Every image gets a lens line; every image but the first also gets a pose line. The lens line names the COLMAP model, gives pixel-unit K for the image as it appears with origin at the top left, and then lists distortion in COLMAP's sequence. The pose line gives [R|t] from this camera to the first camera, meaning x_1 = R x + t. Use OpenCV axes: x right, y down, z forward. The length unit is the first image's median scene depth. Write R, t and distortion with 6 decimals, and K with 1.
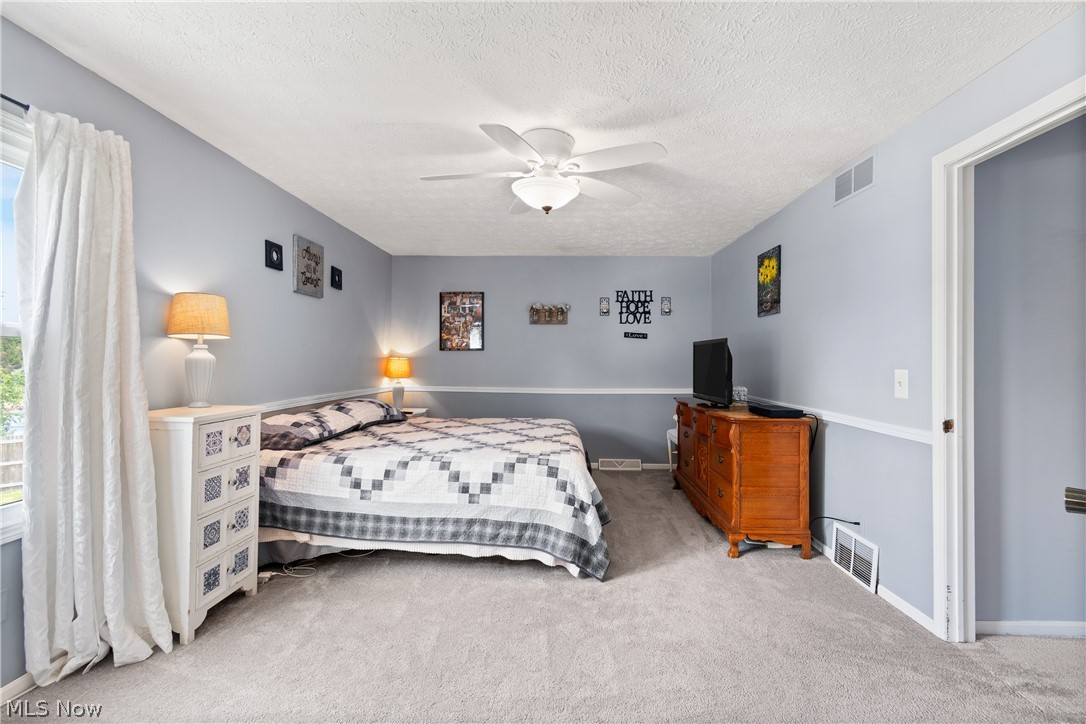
lens RADIAL K [[479.9, 0, 552.4], [0, 479.9, 359.2], [0, 0, 1]] dist [-0.001516, -0.000180]
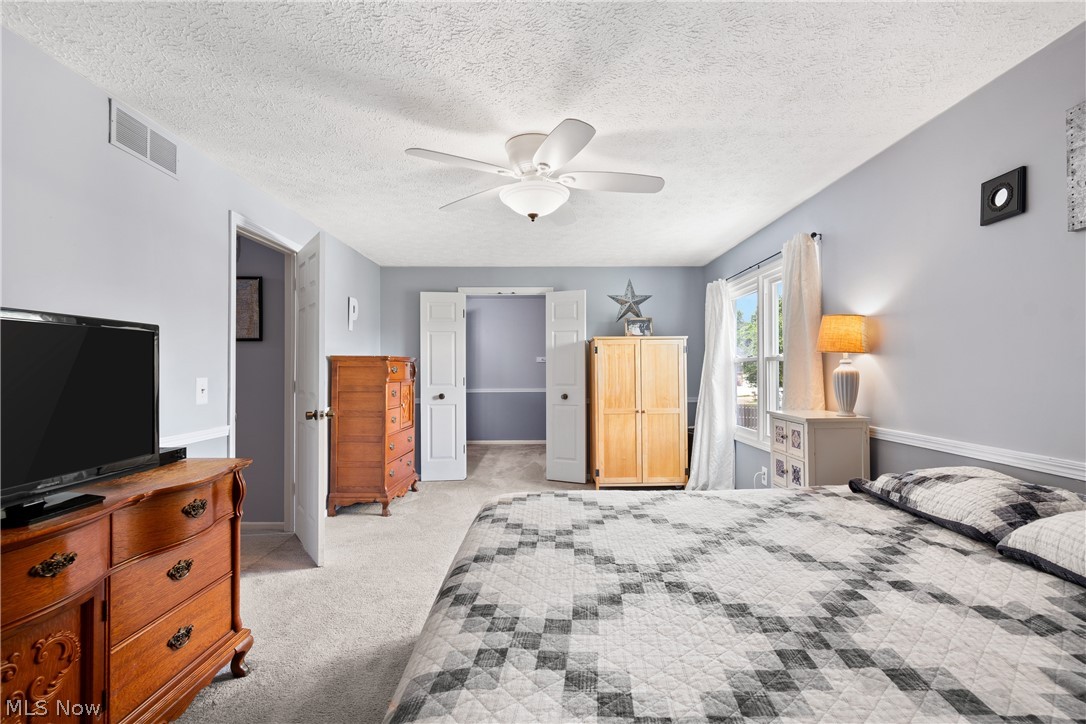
lens RADIAL K [[479.9, 0, 552.4], [0, 479.9, 359.2], [0, 0, 1]] dist [-0.001516, -0.000180]
pose [[-0.999541, -0.007720, -0.029290, -0.026207], [-0.007153, 0.999786, -0.019404, -0.004633], [0.029434, -0.019185, -0.999383, 2.099118]]
